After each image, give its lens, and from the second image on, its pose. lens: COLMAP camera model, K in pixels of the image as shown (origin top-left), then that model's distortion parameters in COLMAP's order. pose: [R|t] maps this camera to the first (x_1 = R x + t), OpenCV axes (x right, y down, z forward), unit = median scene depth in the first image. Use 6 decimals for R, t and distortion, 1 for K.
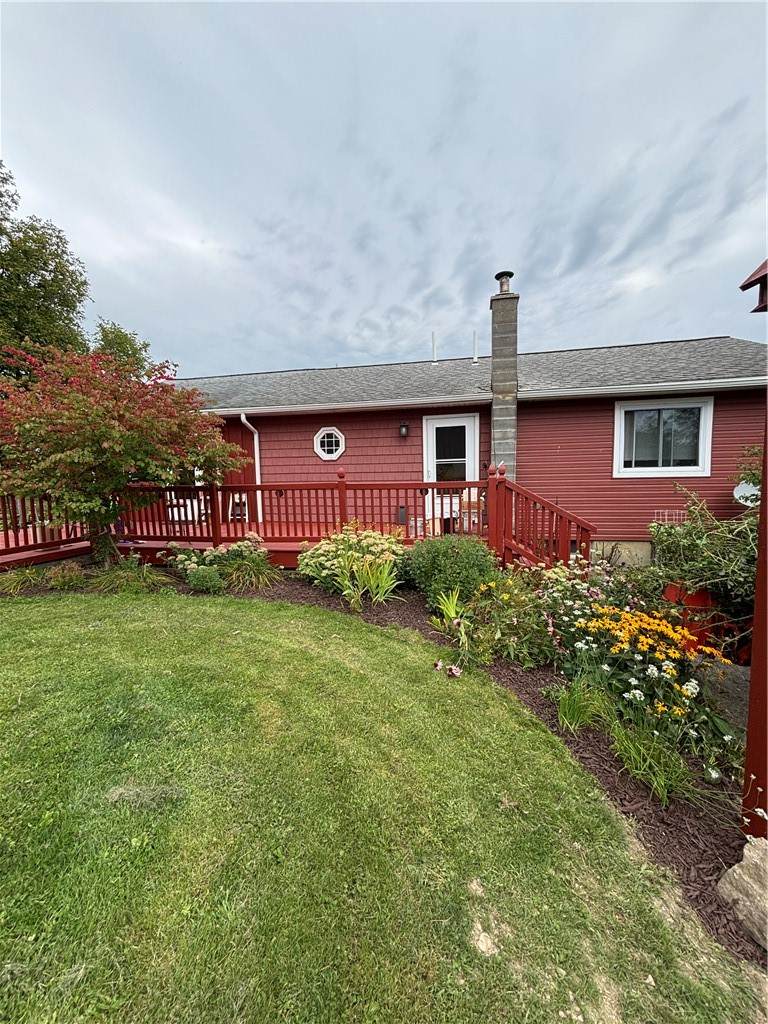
lens RADIAL K [[409.1, 0, 389.0], [0, 409.1, 518.0], [0, 0, 1]] dist [-0.000077, -0.000033]
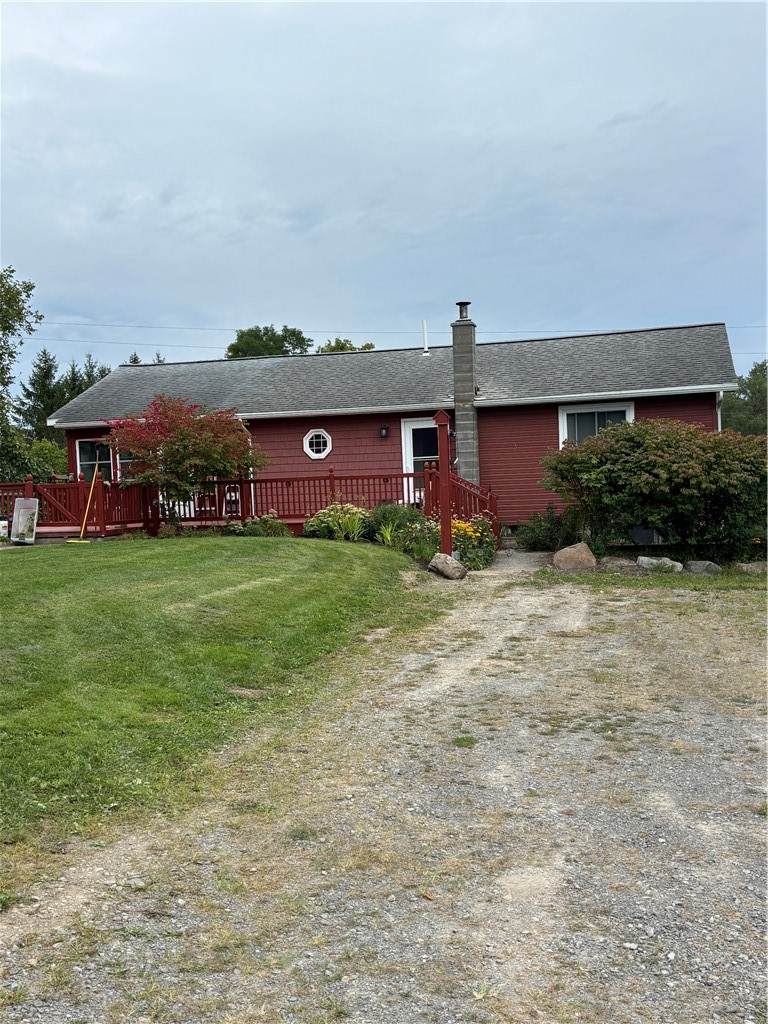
lens RADIAL K [[1107.7, 0, 384.0], [0, 1107.7, 512.0], [0, 0, 1]] dist [0.207364, 0.002337]
pose [[0.998550, -0.015060, -0.051682, 0.207800], [0.010847, 0.996668, -0.080843, 0.275671], [0.052727, 0.080165, 0.995386, -2.206897]]
